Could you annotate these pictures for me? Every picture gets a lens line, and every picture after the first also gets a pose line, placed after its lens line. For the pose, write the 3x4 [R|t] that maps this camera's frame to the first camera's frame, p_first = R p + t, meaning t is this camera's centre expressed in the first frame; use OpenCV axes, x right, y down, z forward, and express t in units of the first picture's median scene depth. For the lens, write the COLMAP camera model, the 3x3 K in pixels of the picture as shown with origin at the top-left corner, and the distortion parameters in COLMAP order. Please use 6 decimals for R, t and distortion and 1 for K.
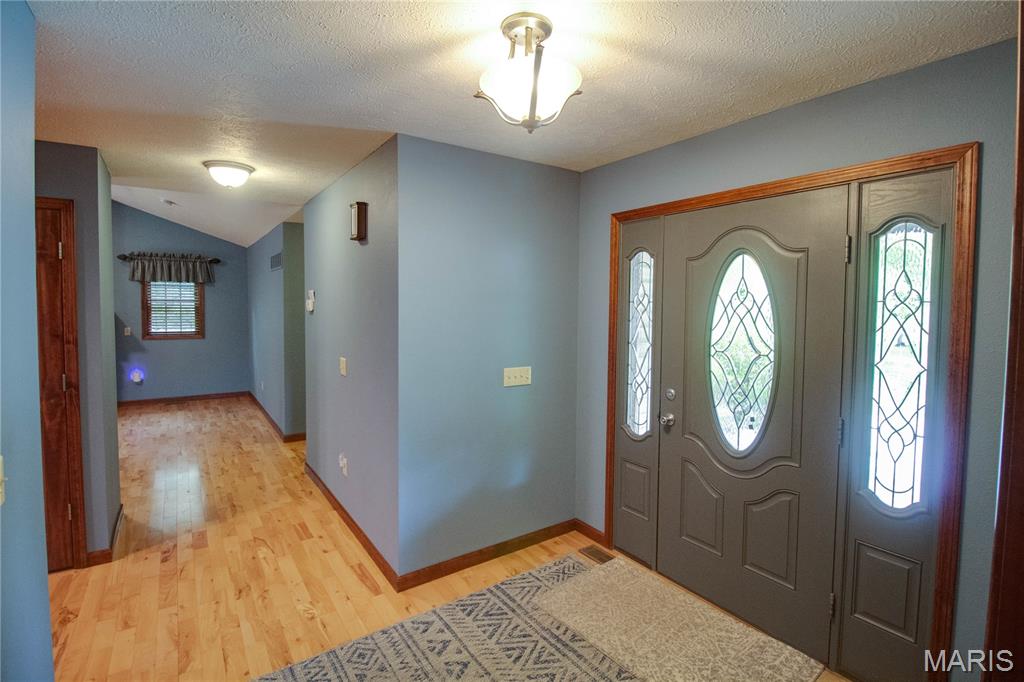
lens RADIAL K [[488.7, 0, 519.4], [0, 488.7, 326.2], [0, 0, 1]] dist [-0.000431, -0.012370]
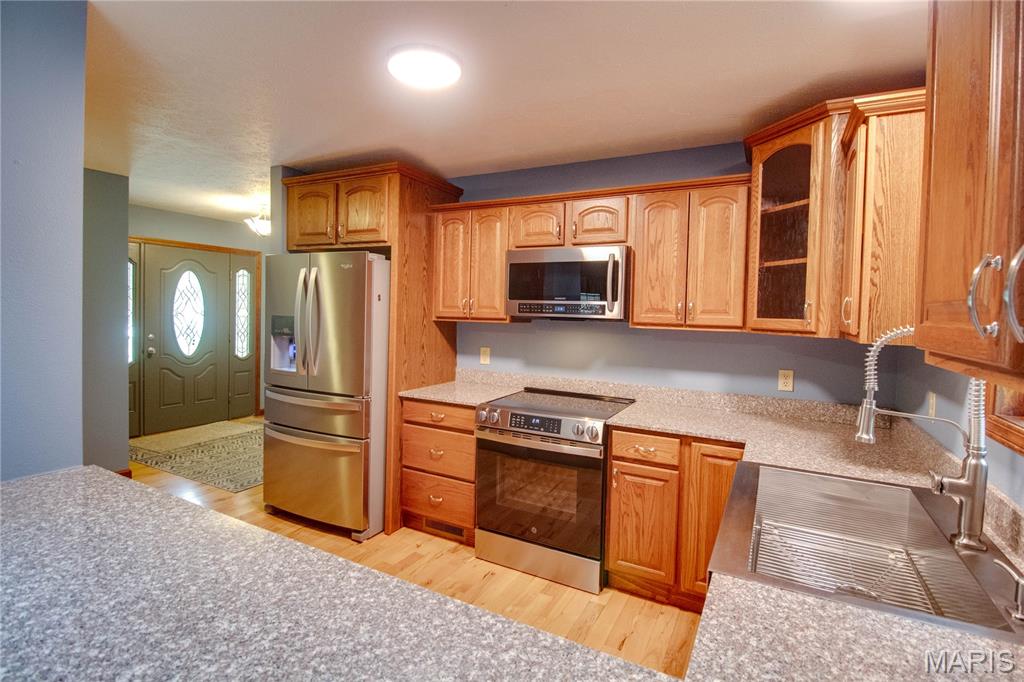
lens RADIAL K [[488.7, 0, 519.4], [0, 488.7, 326.2], [0, 0, 1]] dist [-0.000431, -0.012370]
pose [[-0.451045, -0.049088, 0.891150, -0.779336], [0.010045, 0.998144, 0.060066, -0.001863], [-0.892445, 0.036044, -0.449715, 0.216274]]
